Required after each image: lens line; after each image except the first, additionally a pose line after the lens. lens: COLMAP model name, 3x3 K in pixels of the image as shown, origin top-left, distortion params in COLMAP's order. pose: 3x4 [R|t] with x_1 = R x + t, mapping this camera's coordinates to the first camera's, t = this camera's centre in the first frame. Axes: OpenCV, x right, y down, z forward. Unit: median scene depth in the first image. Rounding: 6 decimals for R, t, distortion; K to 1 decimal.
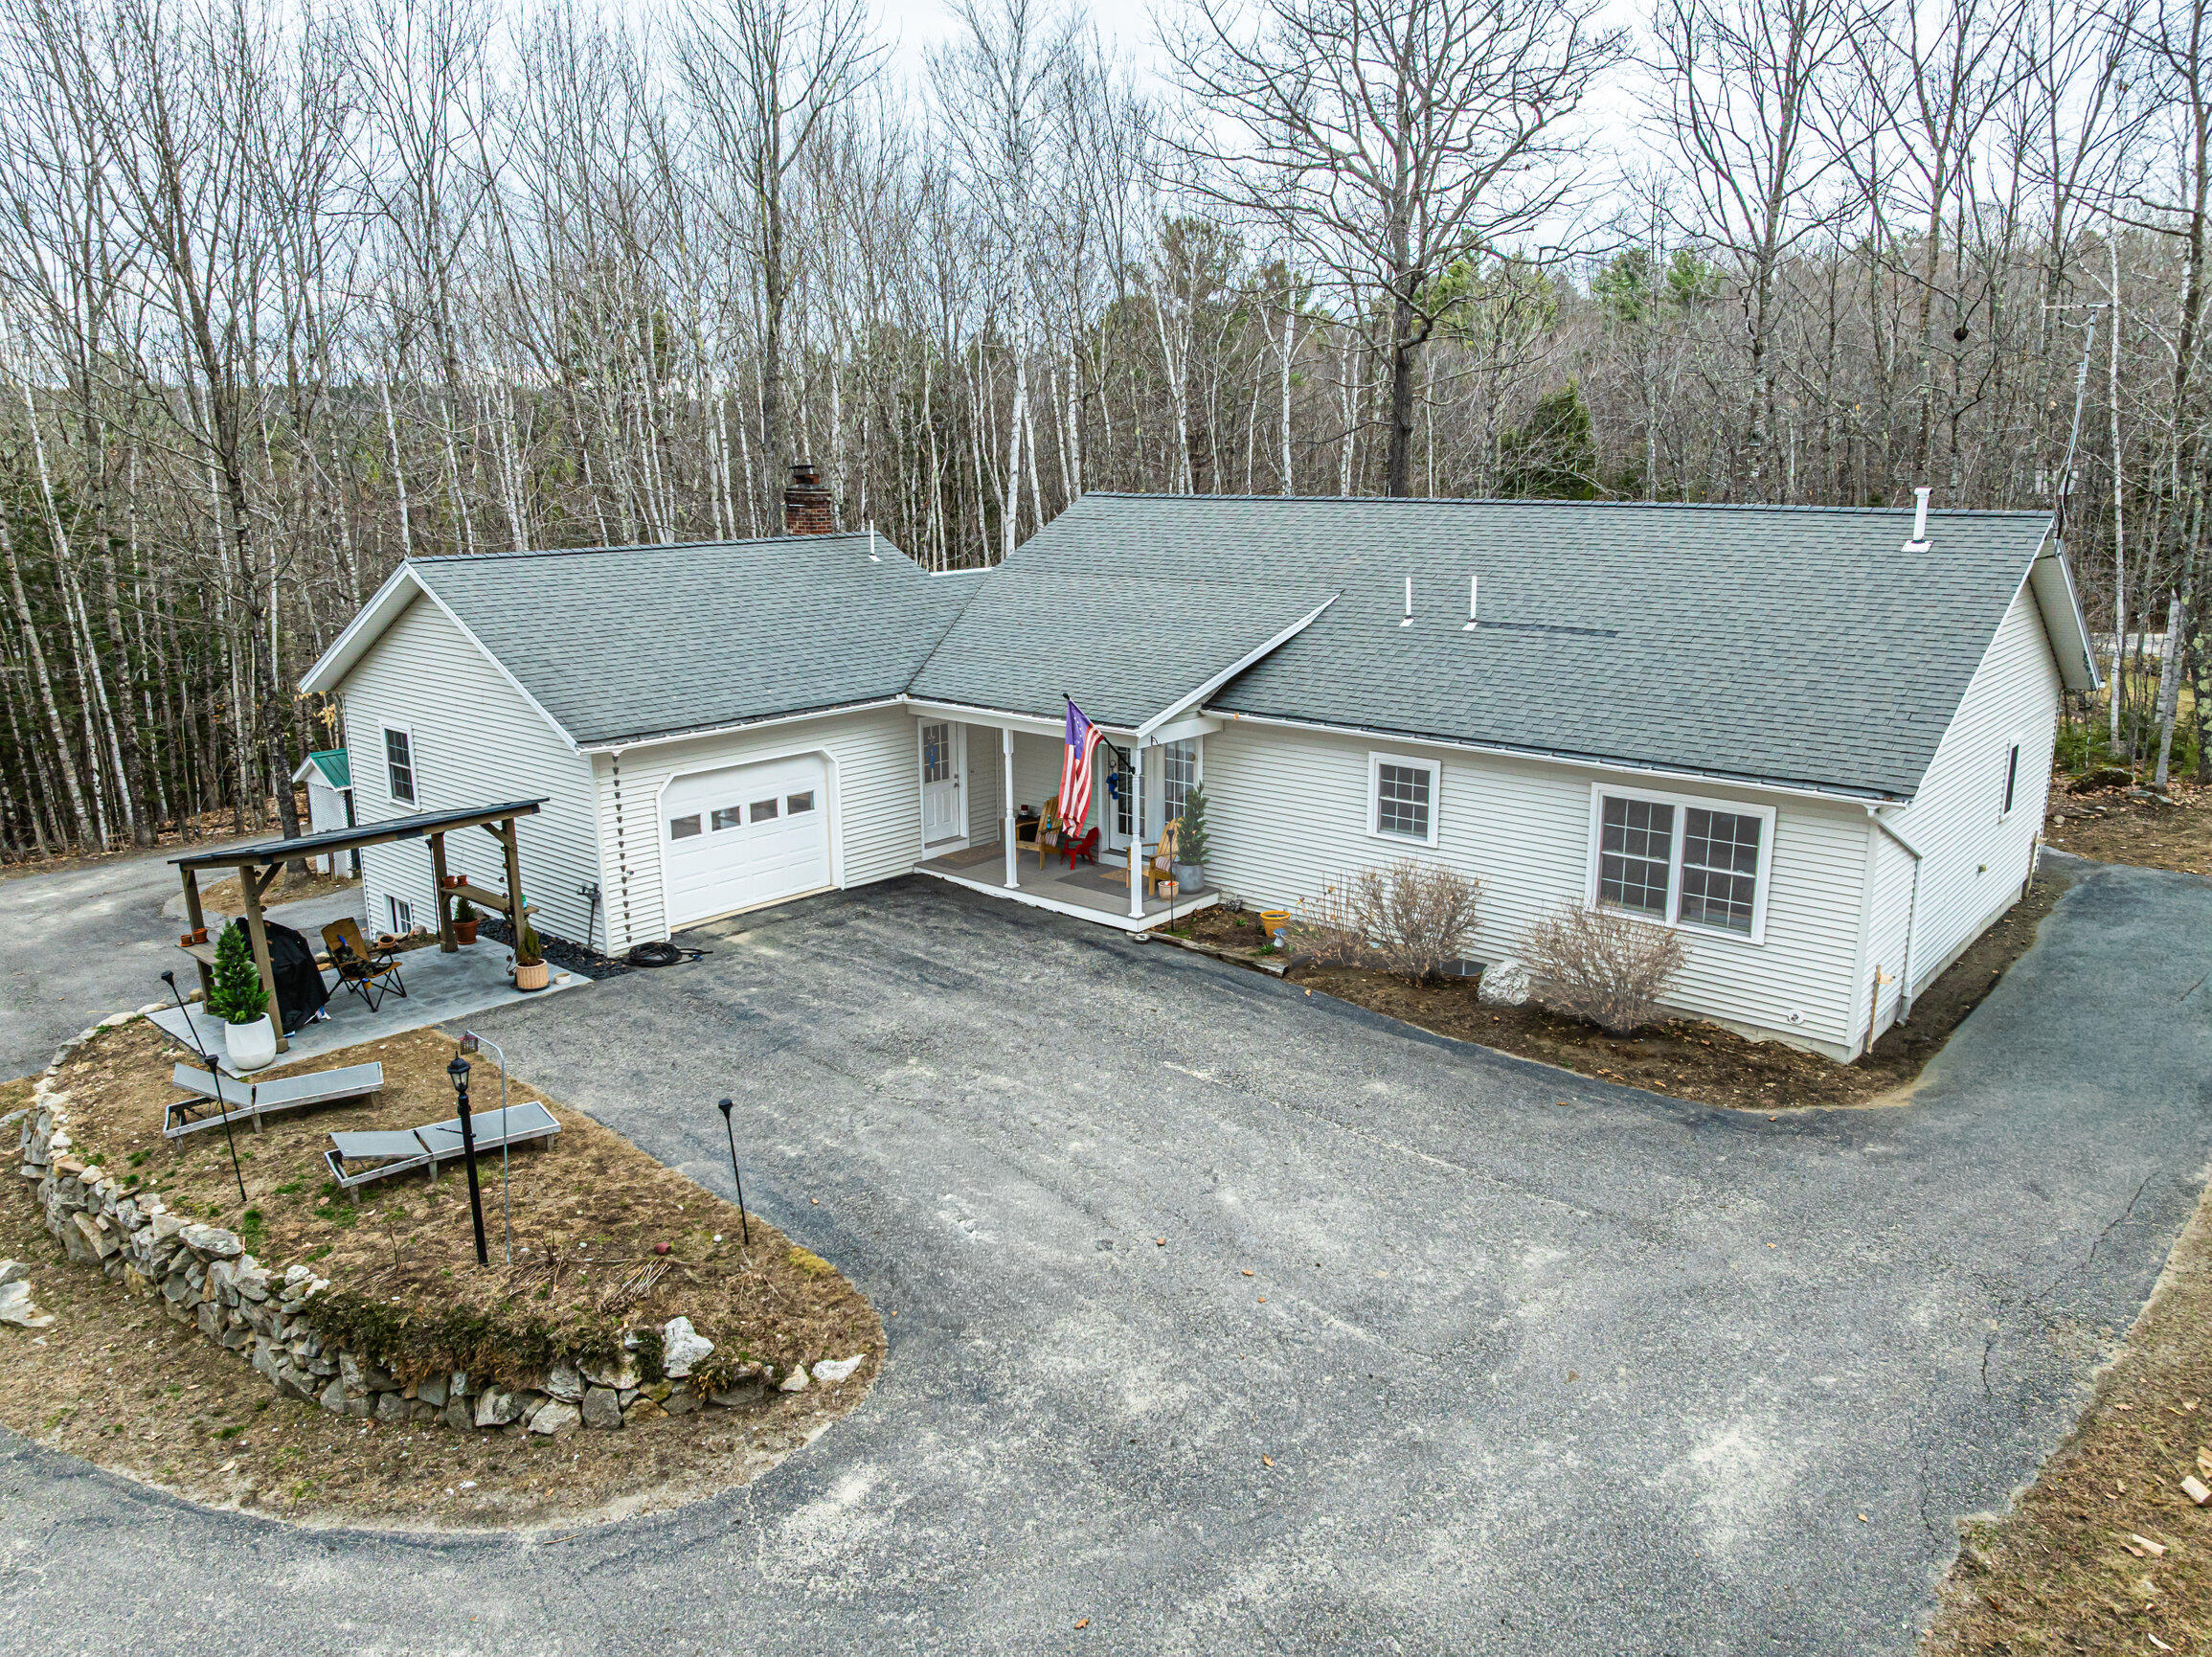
lens RADIAL K [[1555.4, 0, 1102.3], [0, 1555.4, 835.7], [0, 0, 1]] dist [-0.031495, -0.012773]
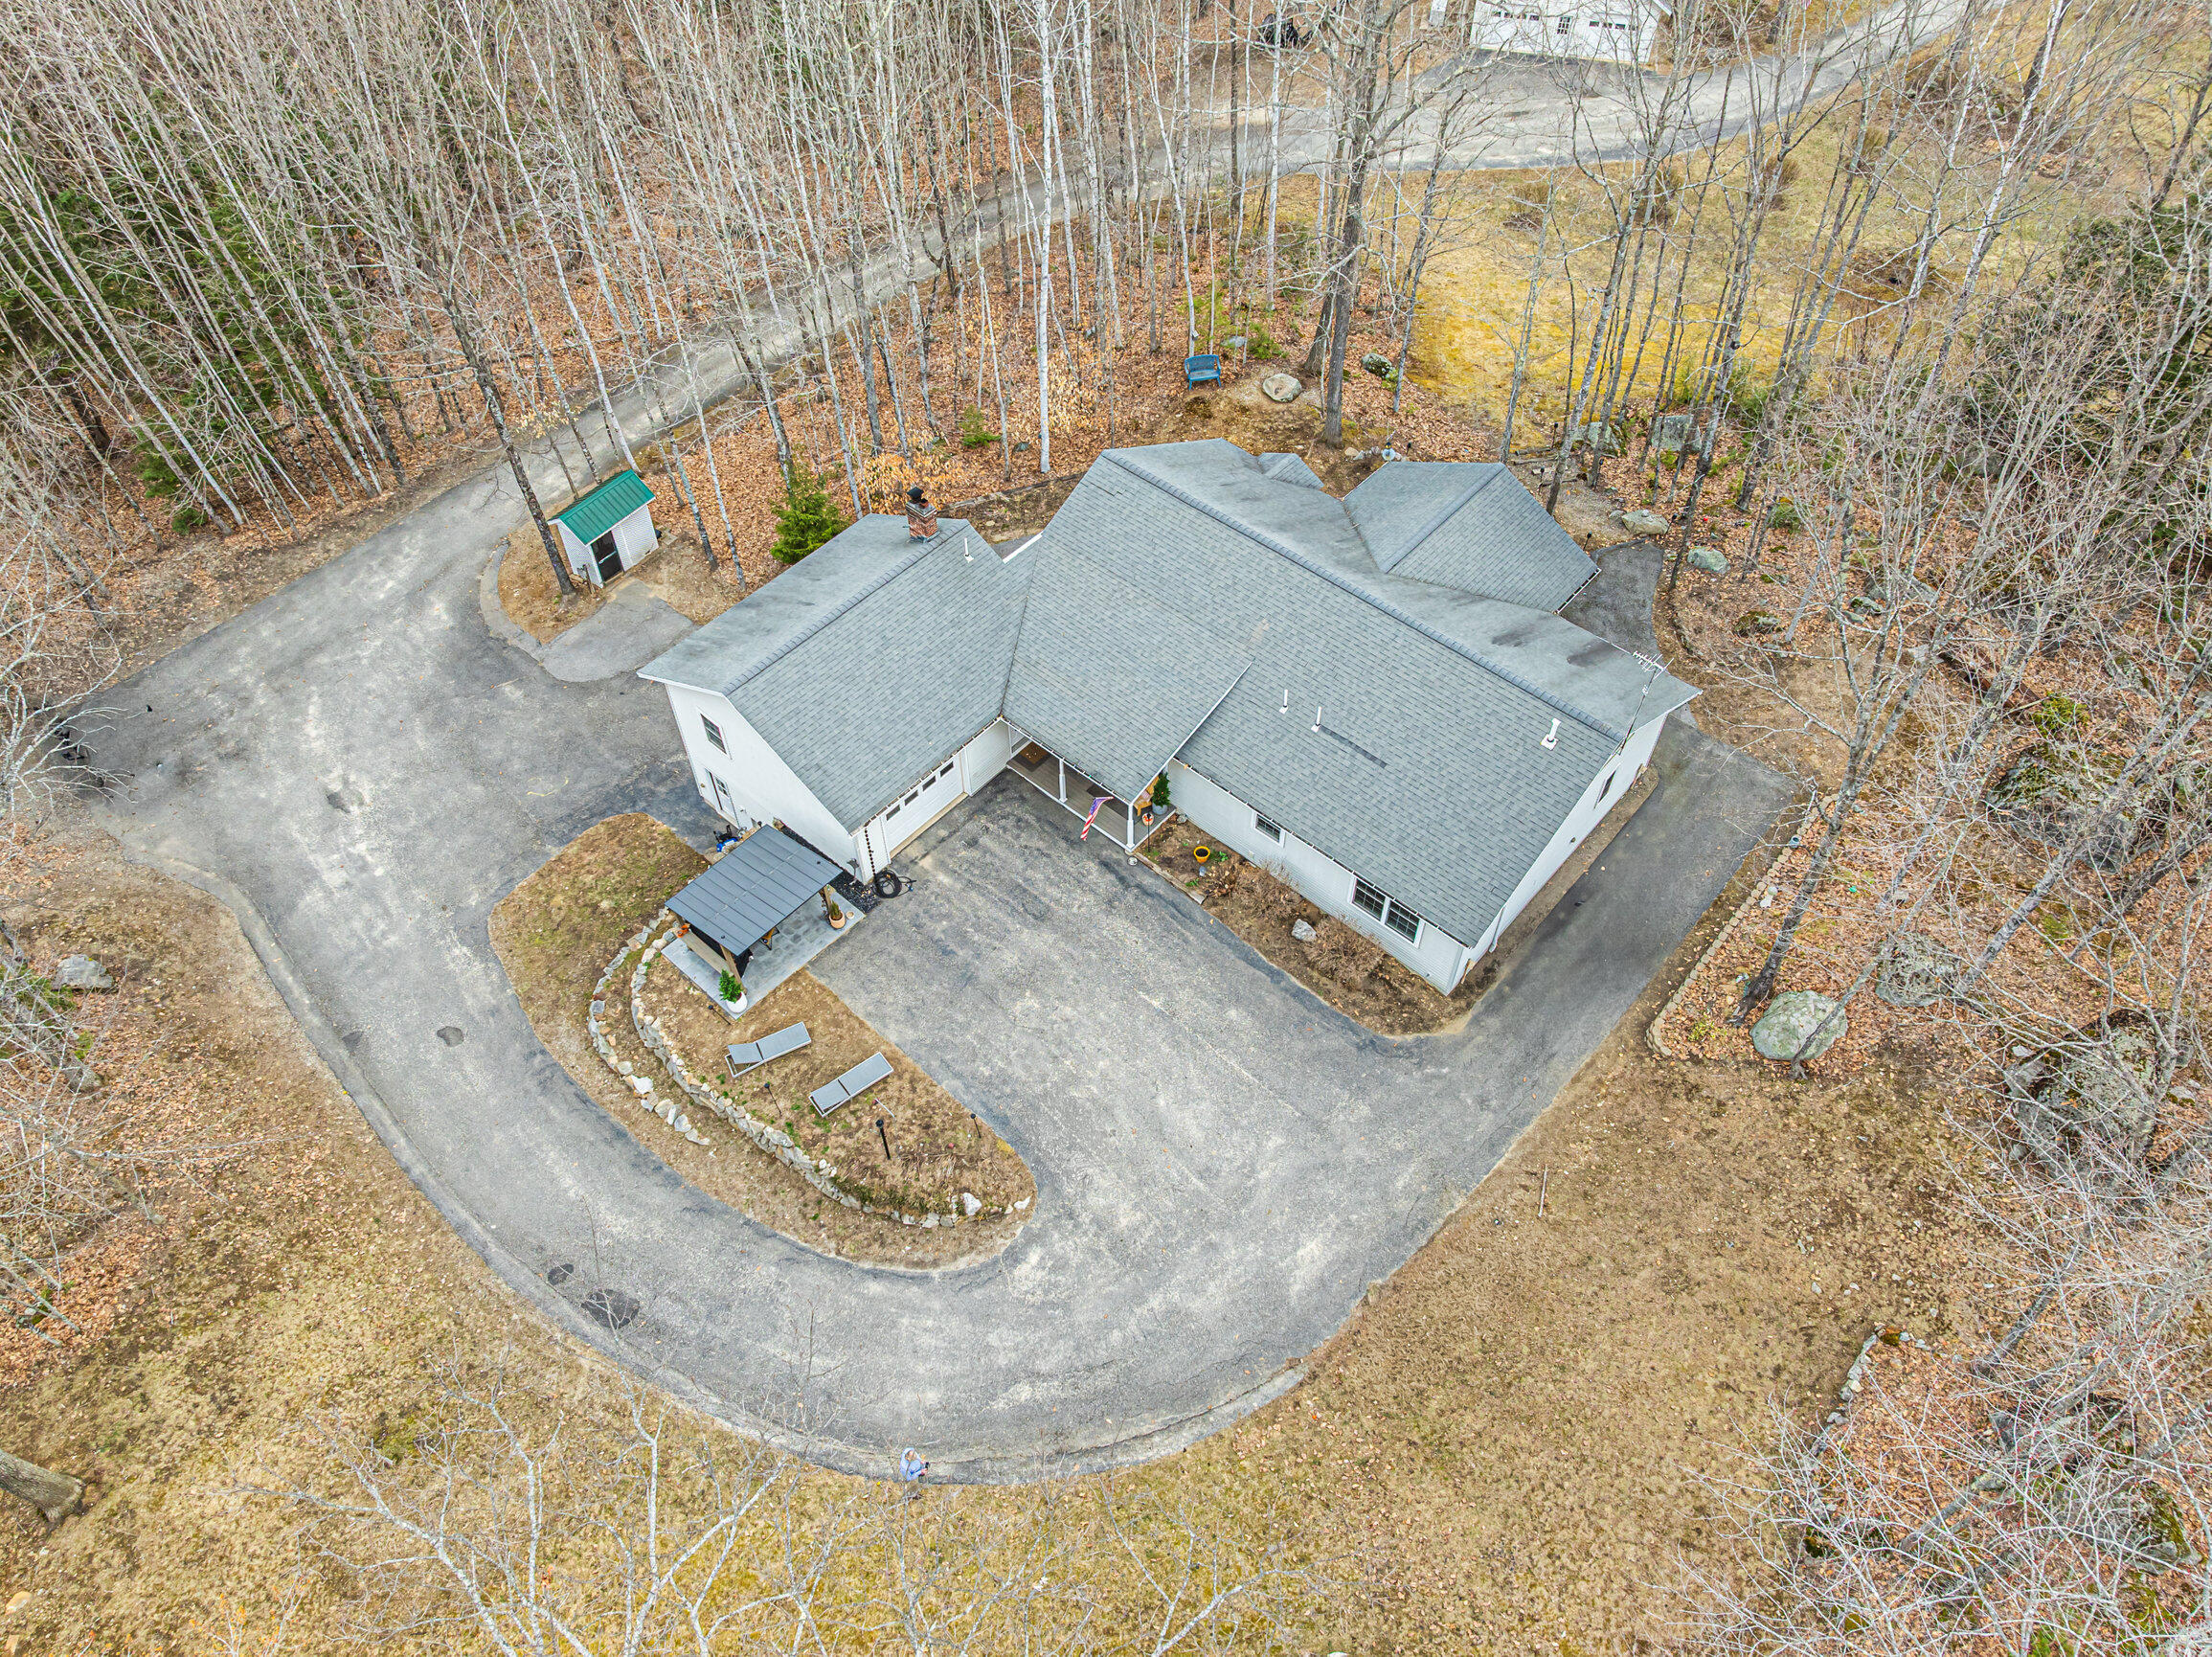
lens RADIAL K [[1555.4, 0, 1110.2], [0, 1555.4, 820.8], [0, 0, 1]] dist [-0.031495, -0.012773]
pose [[0.999992, 0.003858, 0.000764, -0.008092], [-0.003521, 0.791734, 0.610856, -1.970182], [0.001752, -0.610854, 0.791742, -0.865587]]
